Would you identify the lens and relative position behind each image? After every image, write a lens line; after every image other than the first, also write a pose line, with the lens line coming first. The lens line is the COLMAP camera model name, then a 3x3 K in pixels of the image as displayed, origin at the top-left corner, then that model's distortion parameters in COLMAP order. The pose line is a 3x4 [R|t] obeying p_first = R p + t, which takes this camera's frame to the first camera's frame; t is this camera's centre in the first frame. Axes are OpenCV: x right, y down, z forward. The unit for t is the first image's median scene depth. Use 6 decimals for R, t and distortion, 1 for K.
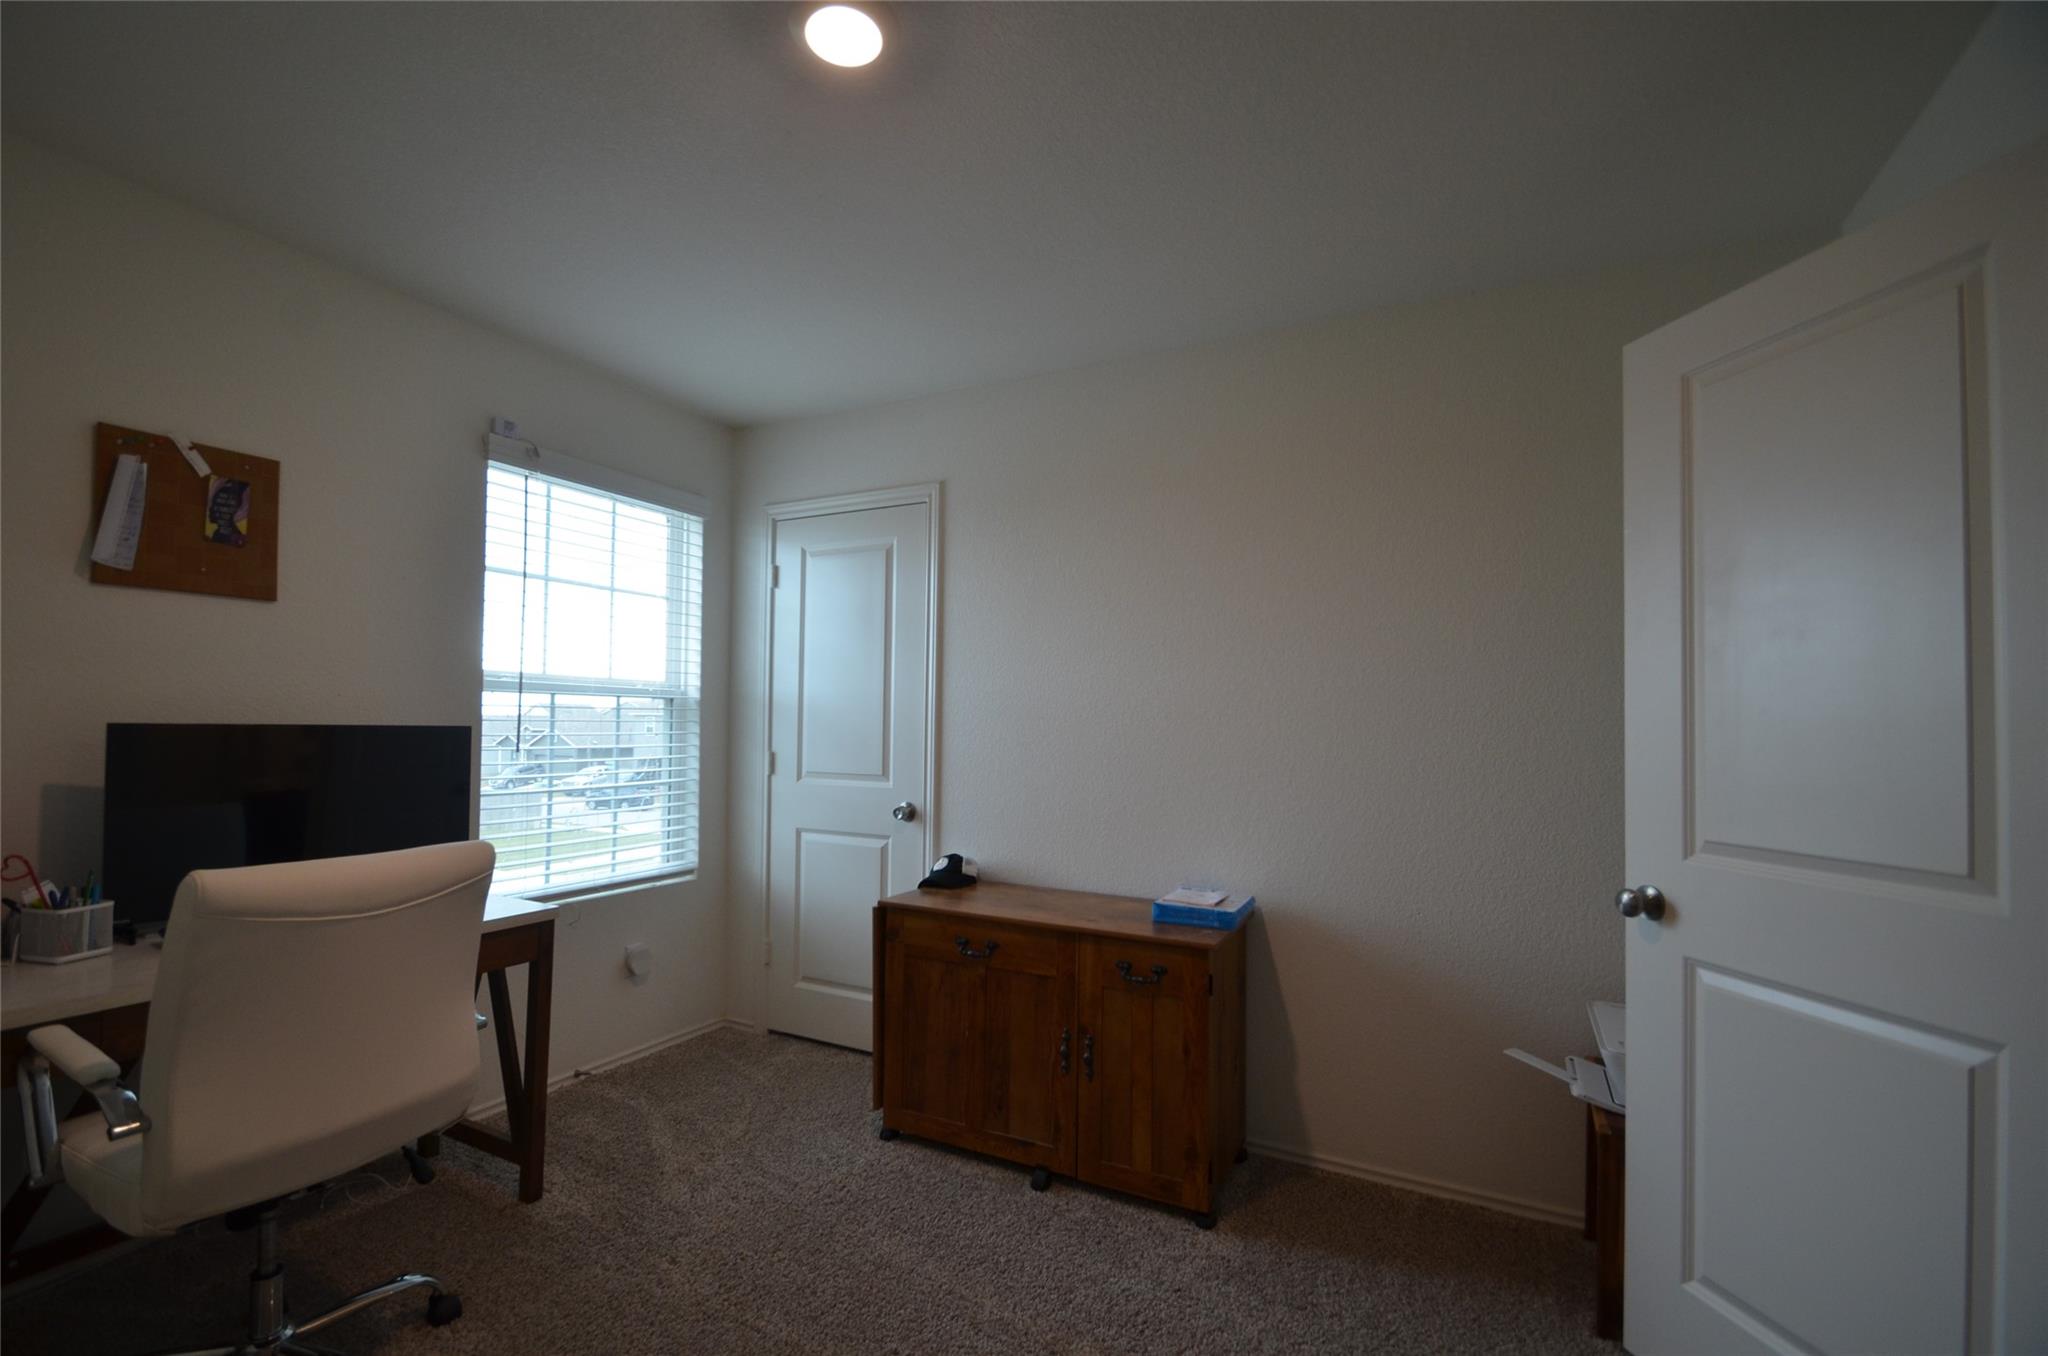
lens RADIAL K [[897.0, 0, 983.7], [0, 897.0, 703.3], [0, 0, 1]] dist [0.009905, -0.014396]
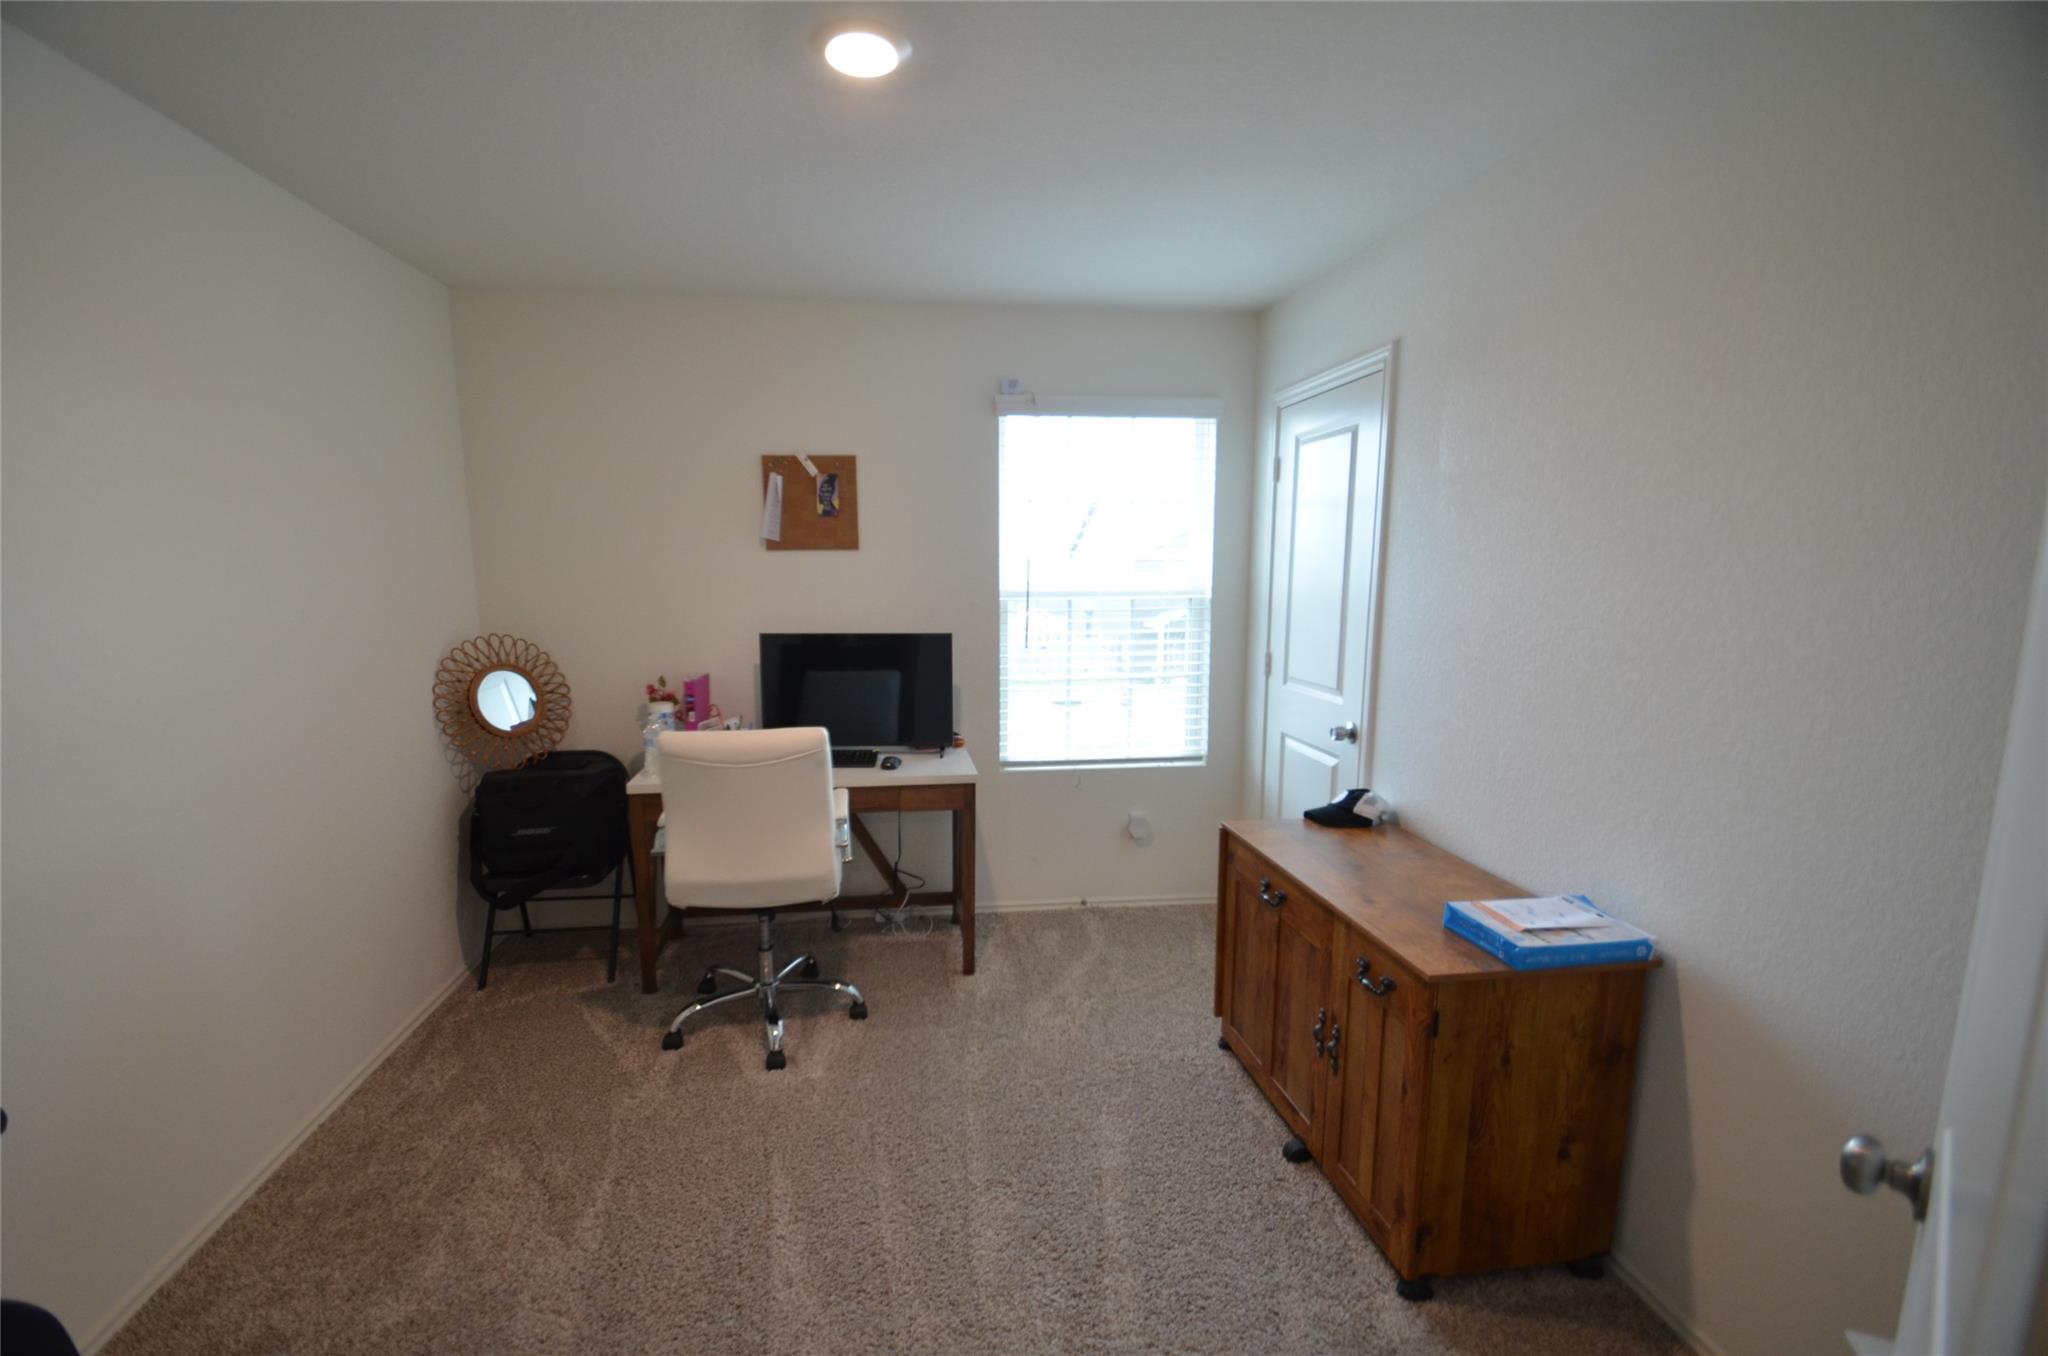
lens RADIAL K [[897.0, 0, 983.7], [0, 897.0, 703.3], [0, 0, 1]] dist [0.009905, -0.014396]
pose [[0.571077, 0.110902, -0.813370, 0.567261], [0.031578, 0.987131, 0.156765, -0.080388], [0.820289, -0.115210, 0.560226, 0.258290]]
